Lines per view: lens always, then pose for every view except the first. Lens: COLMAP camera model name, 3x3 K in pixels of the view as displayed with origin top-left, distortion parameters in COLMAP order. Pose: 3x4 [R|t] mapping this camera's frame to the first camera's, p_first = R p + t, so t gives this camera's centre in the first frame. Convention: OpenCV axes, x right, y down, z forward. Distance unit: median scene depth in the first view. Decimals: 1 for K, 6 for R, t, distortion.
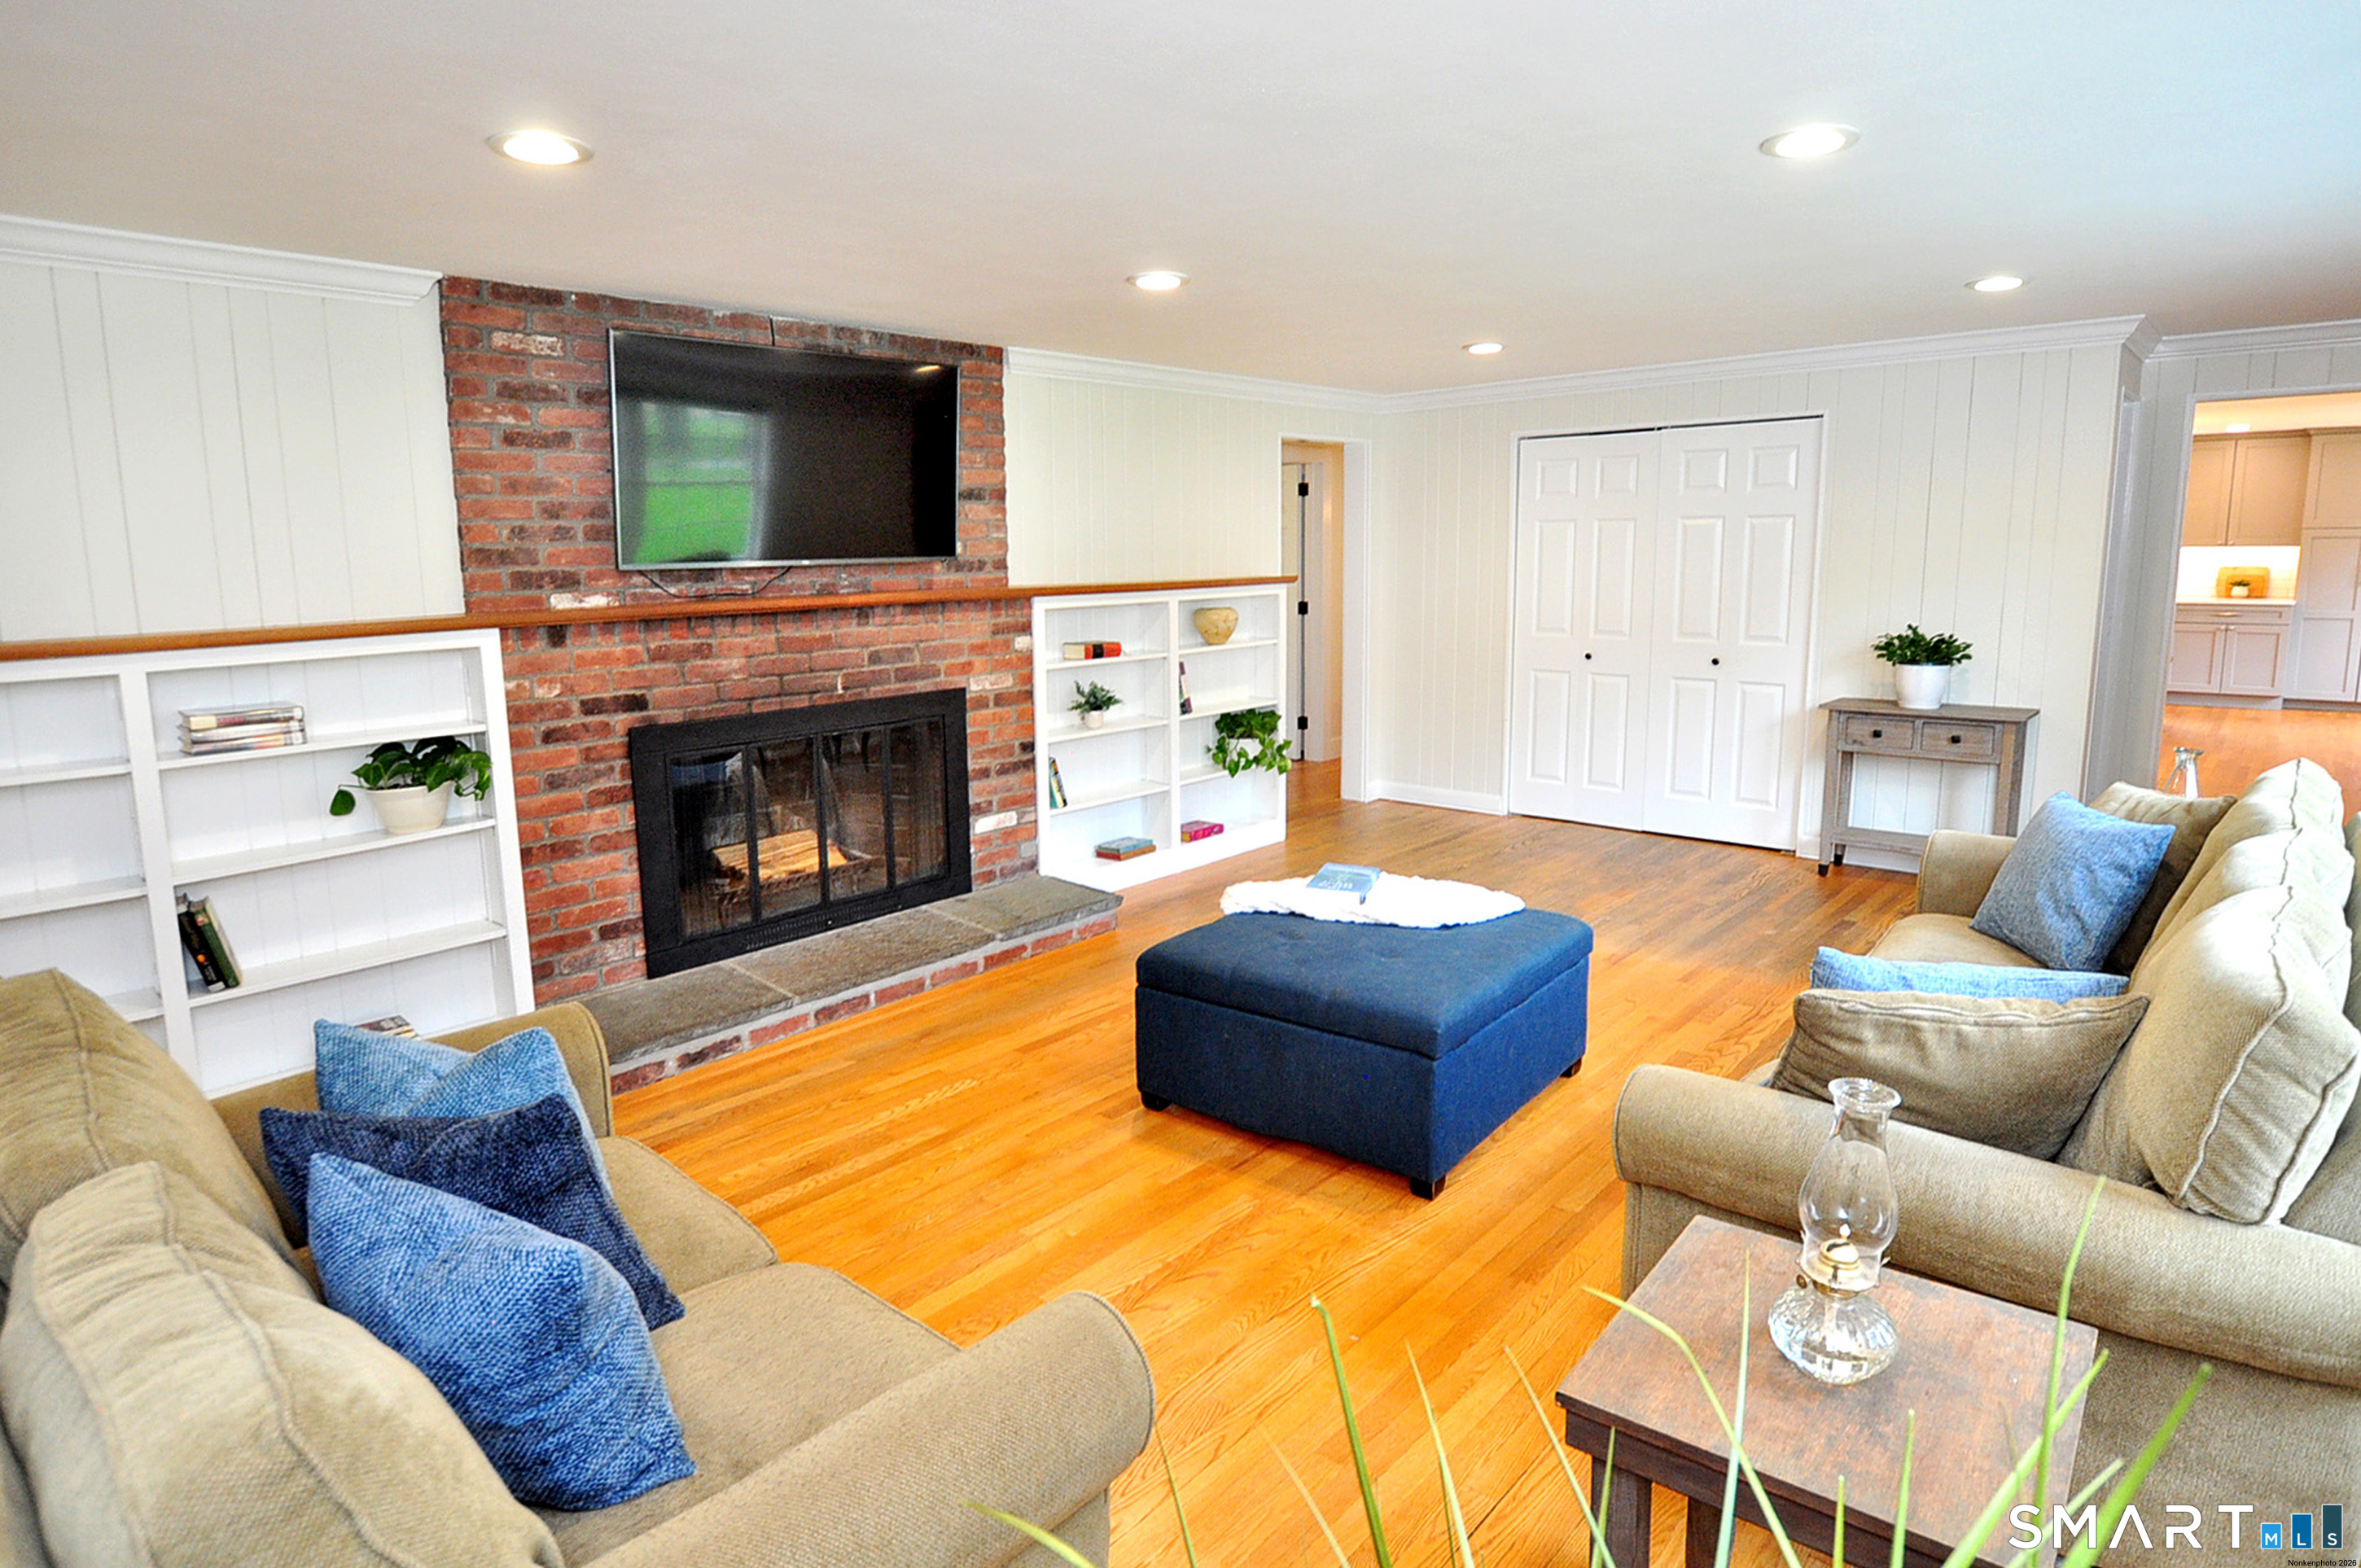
lens RADIAL K [[1271.4, 0, 1179.3], [0, 1271.4, 740.1], [0, 0, 1]] dist [-0.025091, -0.000804]
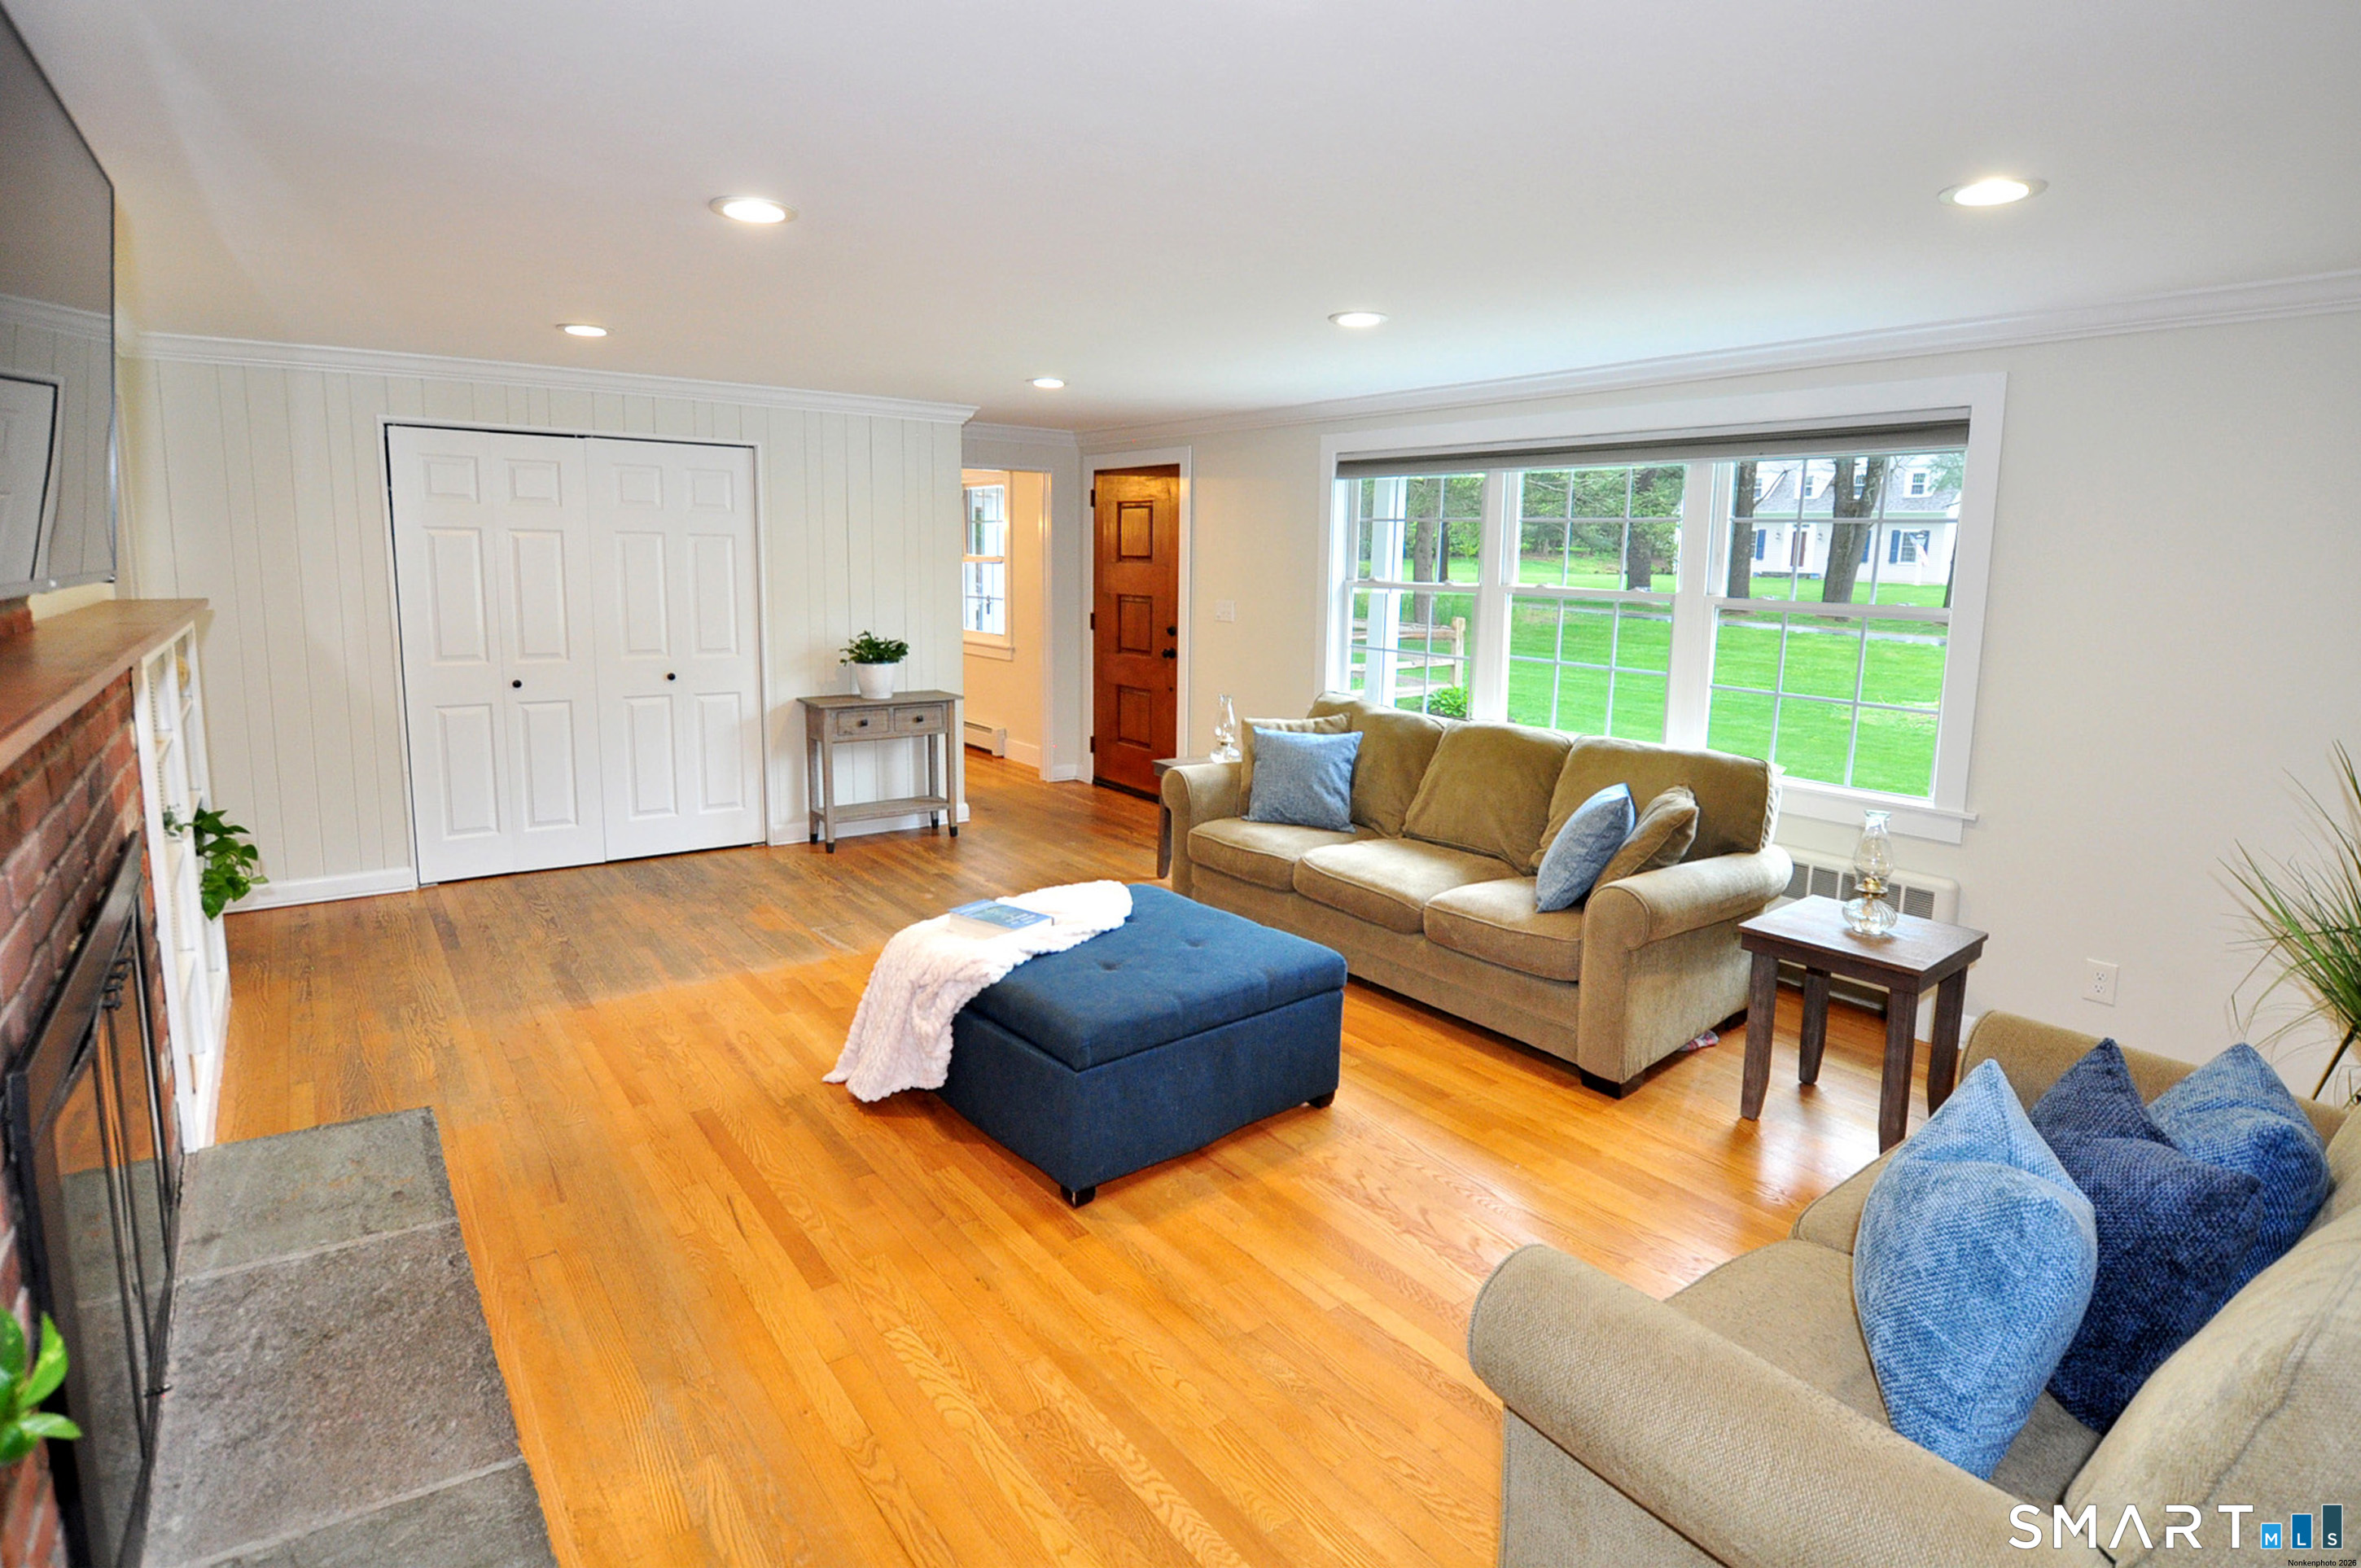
lens RADIAL K [[1204.5, 0, 1180.5], [0, 1204.5, 784.0], [0, 0, 1]] dist [-0.002326, -0.000315]
pose [[0.201394, -0.162126, 0.966000, -0.526955], [0.125427, 0.982356, 0.138722, -0.073064], [-0.971447, 0.093225, 0.218175, 0.489571]]
